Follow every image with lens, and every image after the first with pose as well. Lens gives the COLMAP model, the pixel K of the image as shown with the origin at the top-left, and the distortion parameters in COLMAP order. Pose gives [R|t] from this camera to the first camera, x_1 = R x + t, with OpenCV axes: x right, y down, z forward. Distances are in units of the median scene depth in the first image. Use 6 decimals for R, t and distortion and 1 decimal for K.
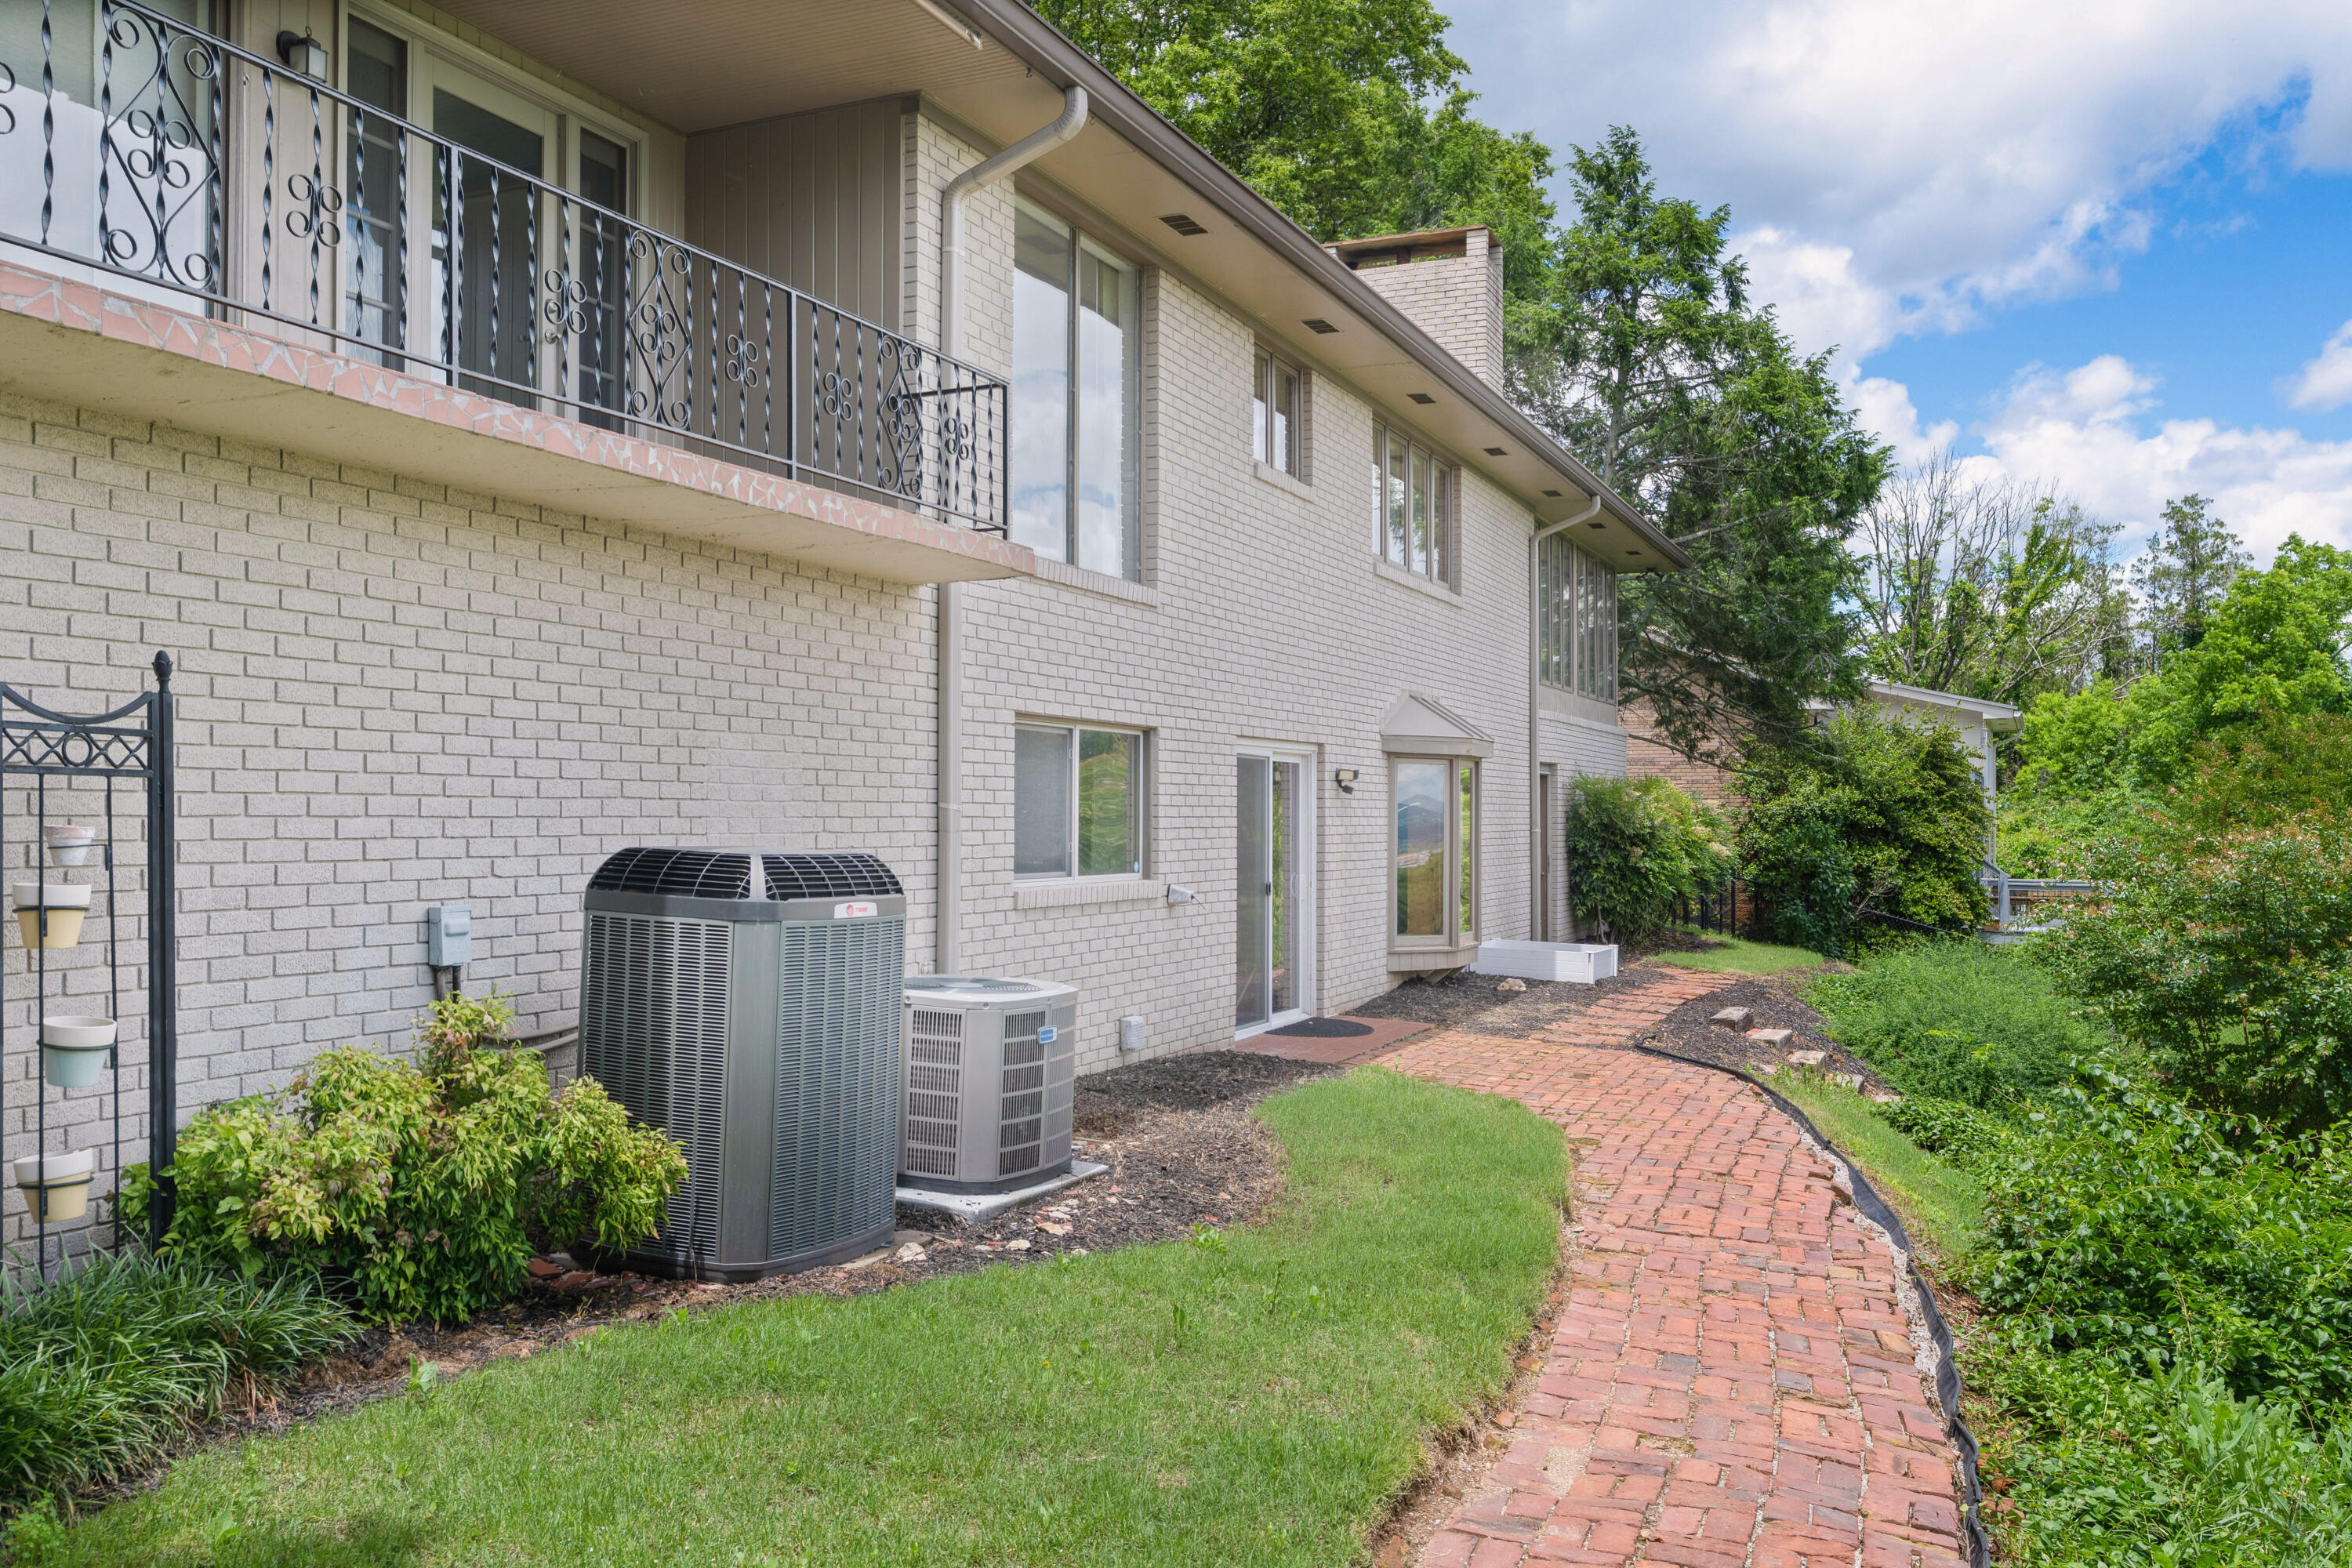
lens RADIAL K [[1823.3, 0, 1176.0], [0, 1823.3, 784.0], [0, 0, 1]] dist [0.003445, 0.001147]
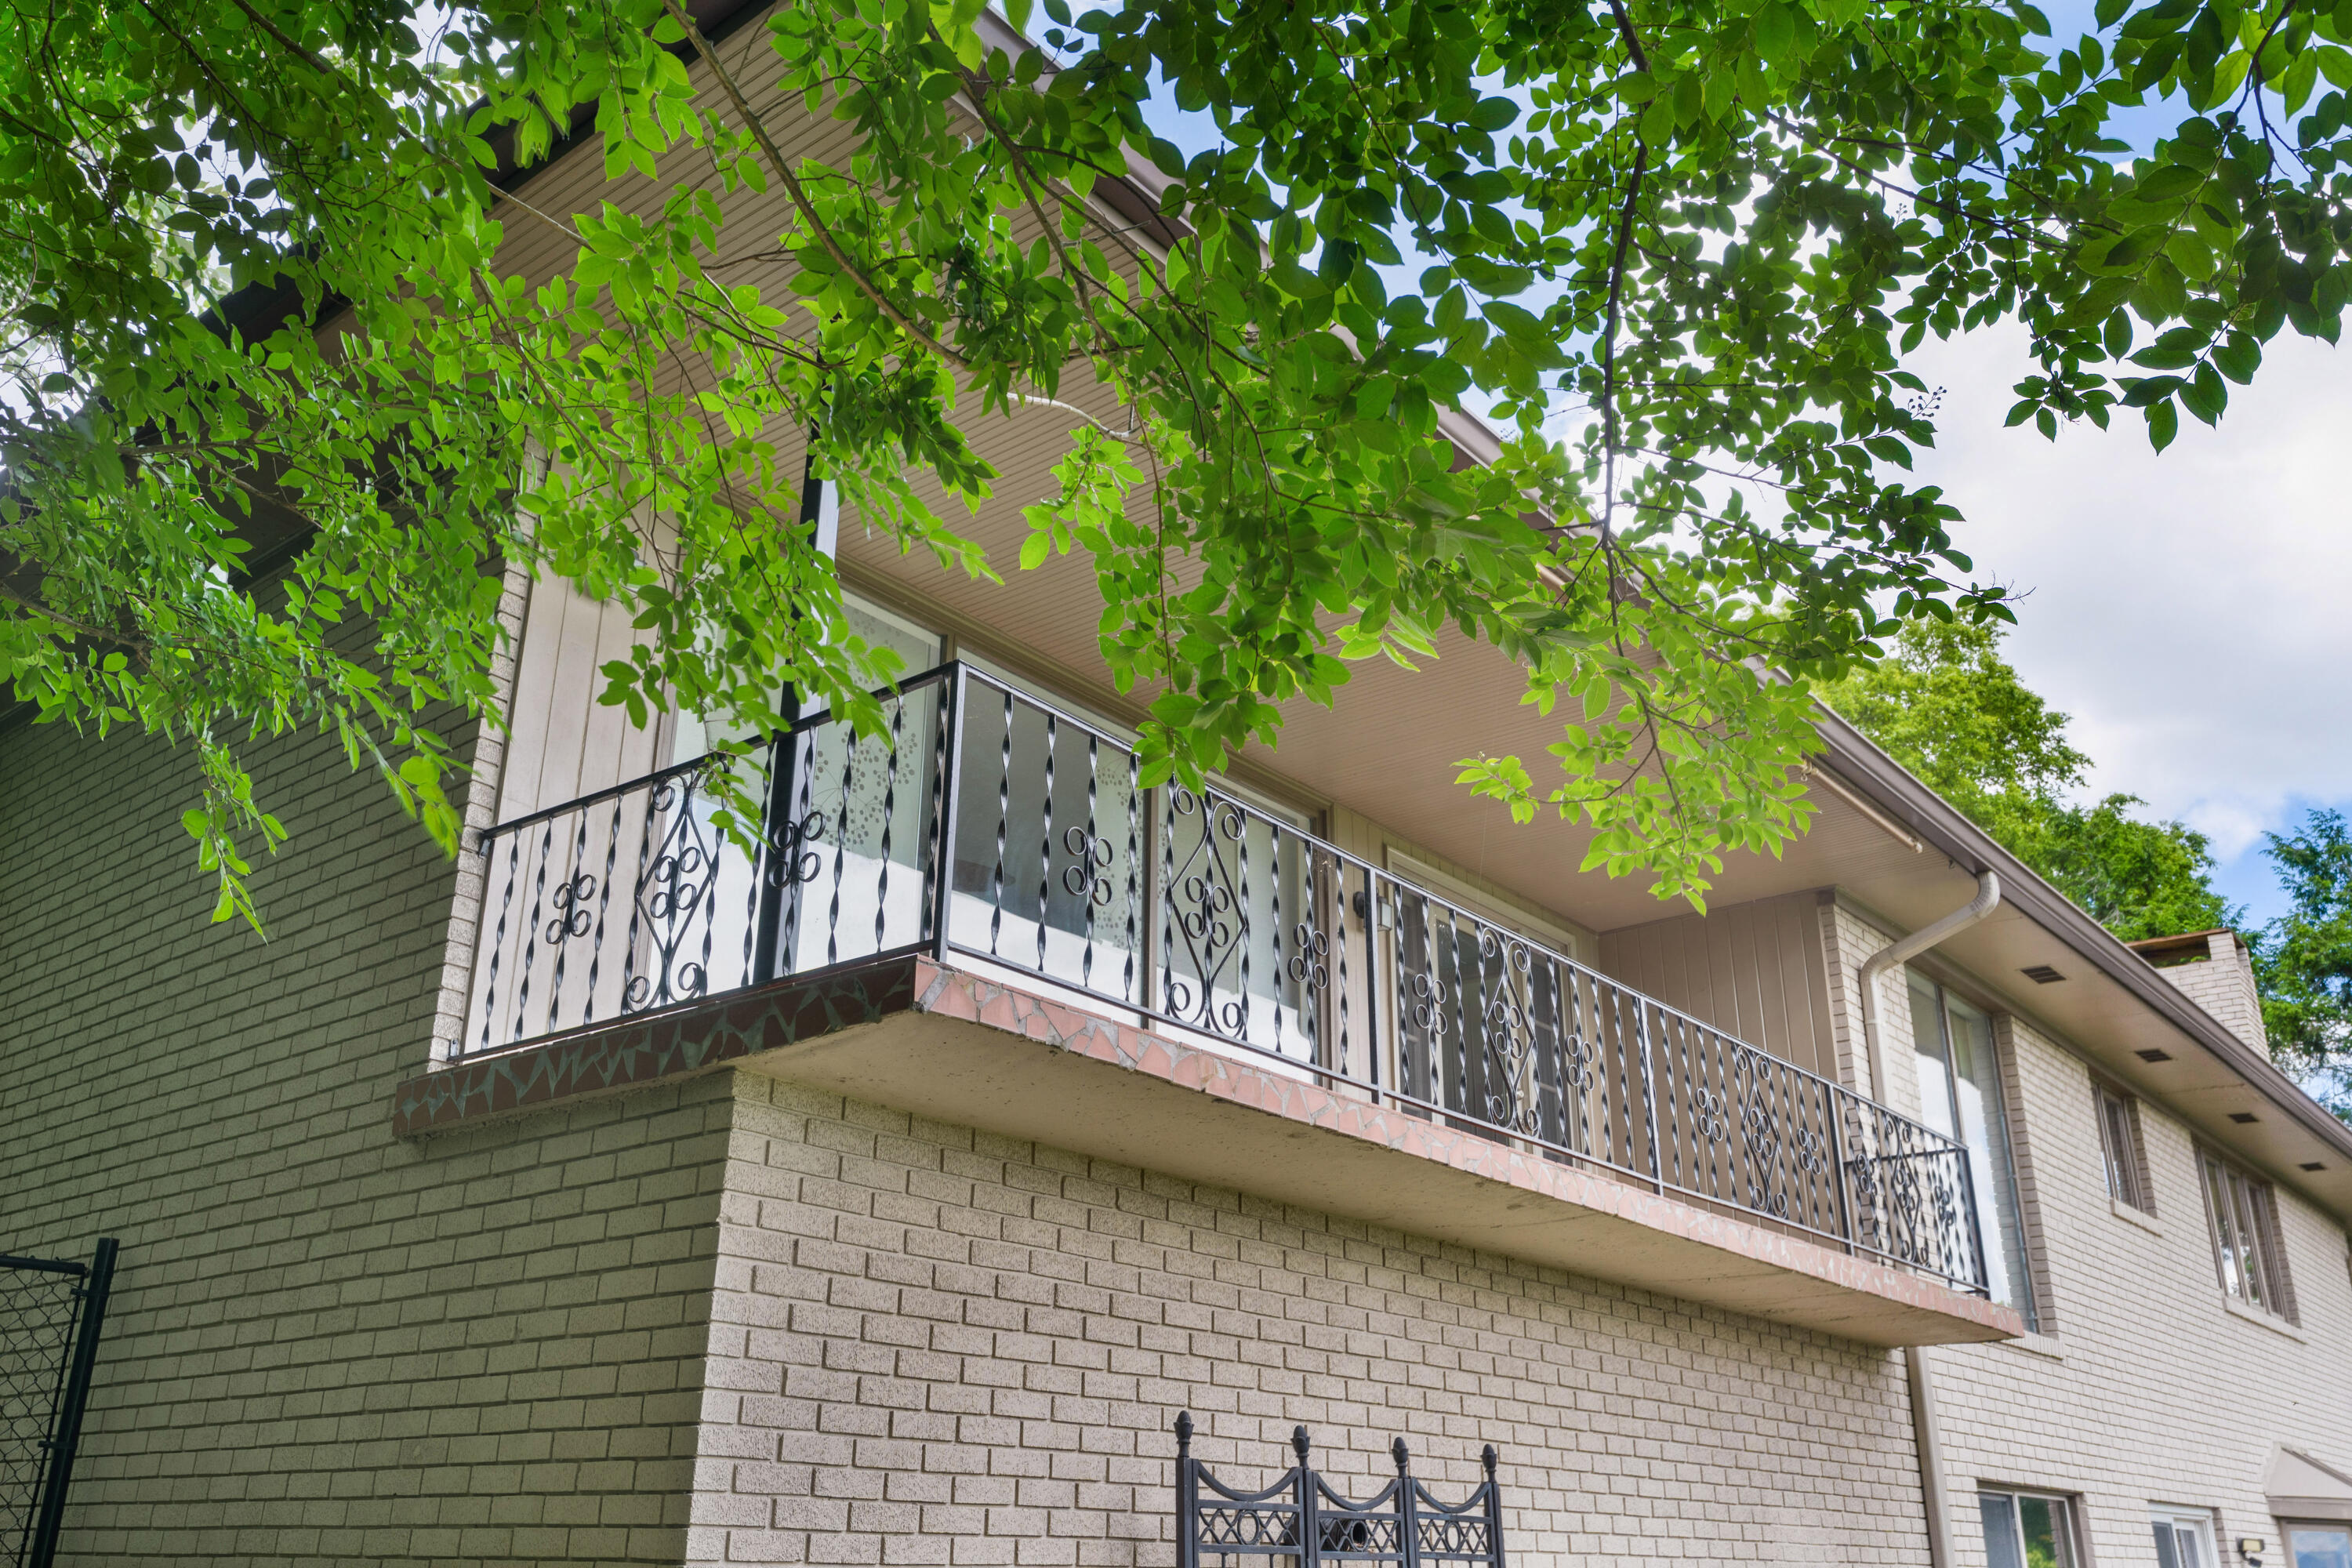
lens RADIAL K [[1922.3, 0, 1176.0], [0, 1922.3, 784.0], [0, 0, 1]] dist [-0.001594, -0.002588]
pose [[0.965119, -0.090441, -0.245693, -0.214539], [-0.005552, 0.931158, -0.364573, -0.009030], [0.261751, 0.353221, 0.898177, -0.158452]]
